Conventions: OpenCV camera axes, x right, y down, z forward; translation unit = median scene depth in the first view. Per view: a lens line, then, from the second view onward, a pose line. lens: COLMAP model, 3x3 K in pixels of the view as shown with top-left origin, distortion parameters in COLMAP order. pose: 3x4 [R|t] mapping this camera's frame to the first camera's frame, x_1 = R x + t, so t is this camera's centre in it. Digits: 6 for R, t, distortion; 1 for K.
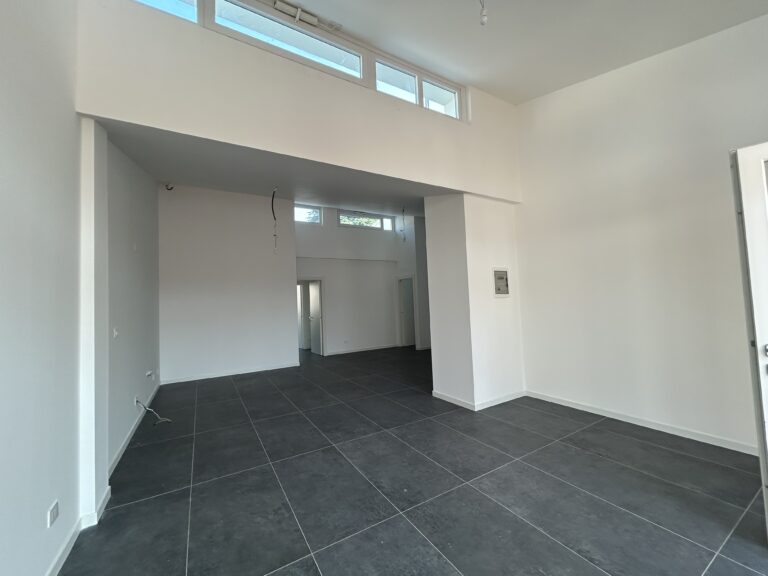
lens RADIAL K [[310.0, 0, 383.9], [0, 310.0, 287.6], [0, 0, 1]] dist [-0.001946, 0.000141]
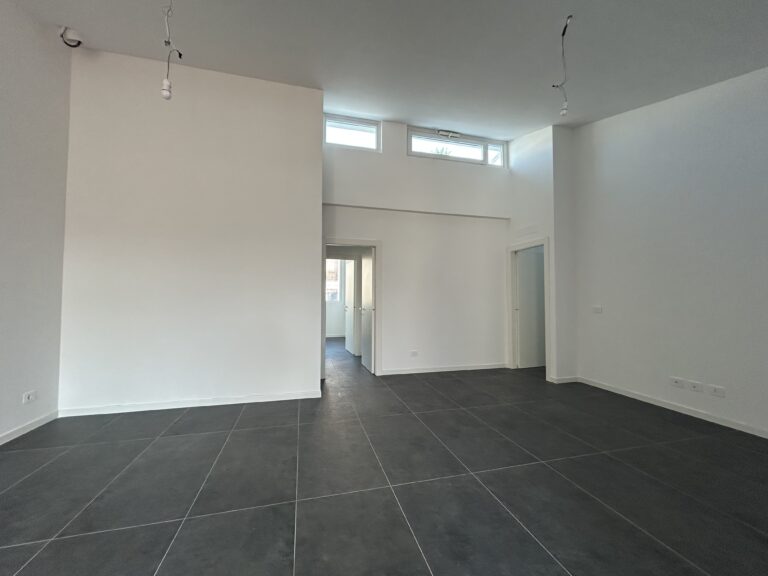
lens RADIAL K [[310.0, 0, 383.9], [0, 310.0, 292.9], [0, 0, 1]] dist [-0.001946, 0.000141]
pose [[0.959102, 0.039230, -0.280330, -0.045950], [-0.024357, 0.998114, 0.056345, 0.074625], [0.282012, -0.047213, 0.958248, 1.088072]]
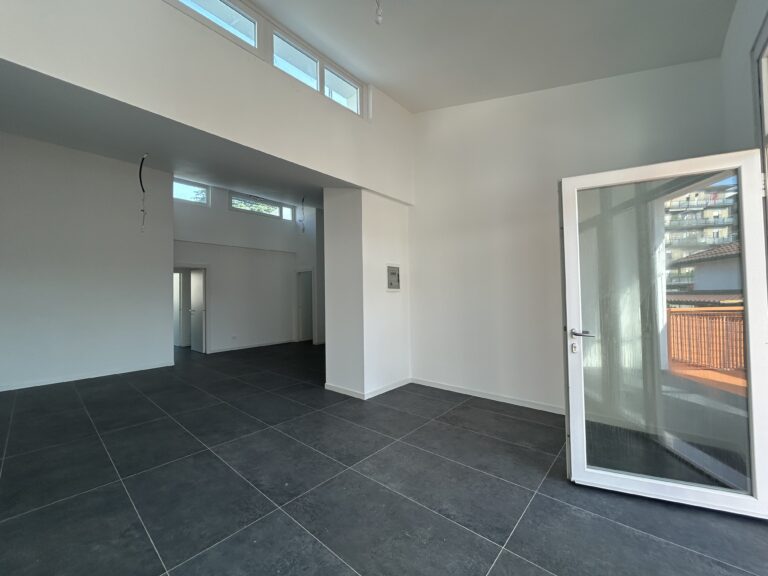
lens RADIAL K [[310.0, 0, 385.3], [0, 310.0, 287.7], [0, 0, 1]] dist [-0.001946, 0.000141]
pose [[0.949861, 0.032659, 0.310961, 0.027064], [-0.037095, 0.999277, 0.008357, 0.012255], [-0.310464, -0.019473, 0.950386, -0.004117]]
